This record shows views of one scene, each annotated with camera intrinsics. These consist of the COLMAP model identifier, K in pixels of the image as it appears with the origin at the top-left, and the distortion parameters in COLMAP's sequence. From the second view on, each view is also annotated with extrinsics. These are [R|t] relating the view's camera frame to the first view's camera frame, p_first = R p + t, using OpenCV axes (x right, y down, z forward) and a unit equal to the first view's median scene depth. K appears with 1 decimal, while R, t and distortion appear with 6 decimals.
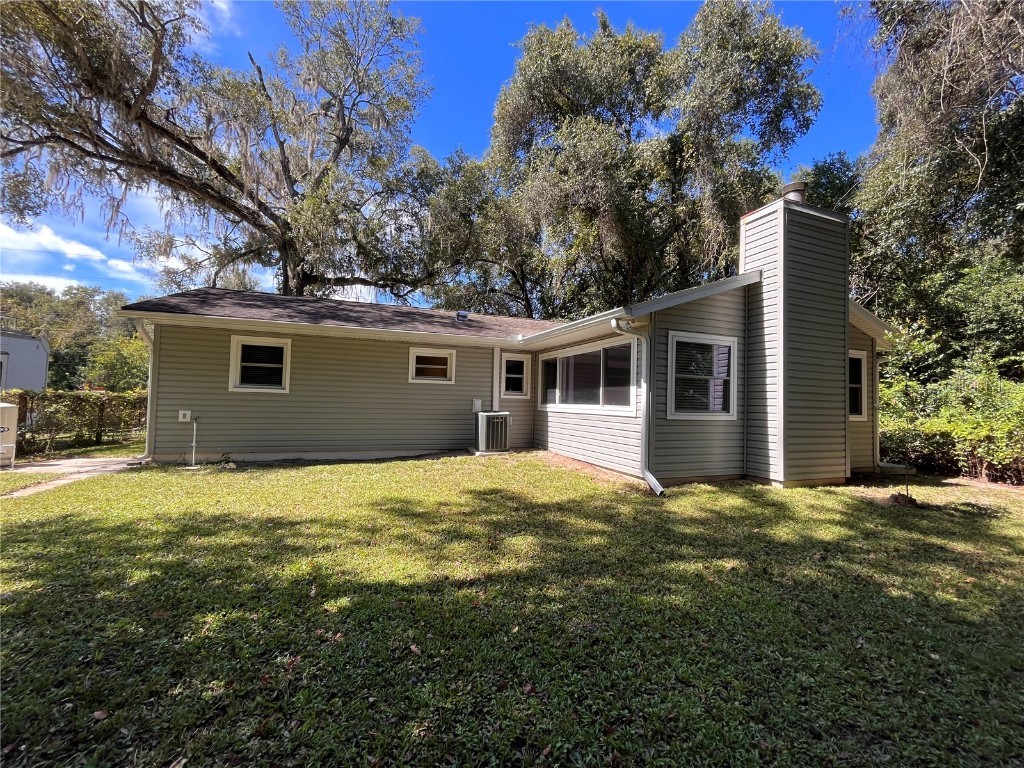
lens RADIAL K [[417.2, 0, 508.9], [0, 417.2, 383.5], [0, 0, 1]] dist [-0.004452, -0.000575]
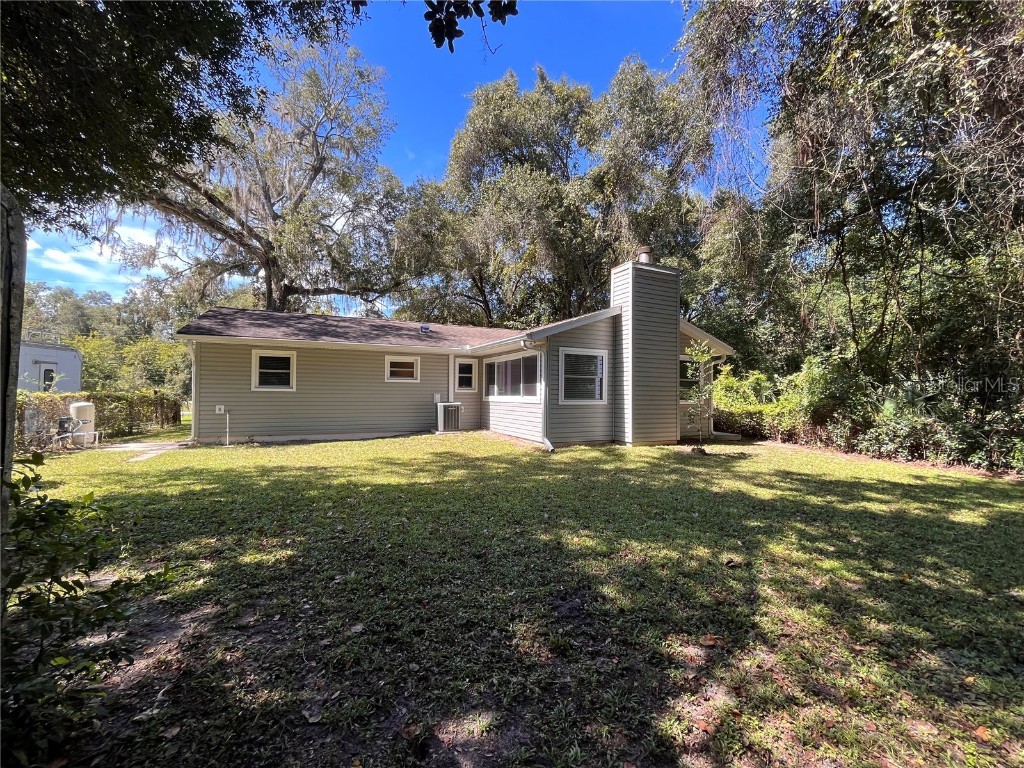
lens RADIAL K [[417.2, 0, 508.8], [0, 417.2, 384.0], [0, 0, 1]] dist [-0.004452, -0.000575]
pose [[0.996822, -0.014995, 0.078233, 0.050429], [0.013544, 0.999727, 0.019047, -0.015052], [-0.078498, -0.017926, 0.996753, -0.355652]]
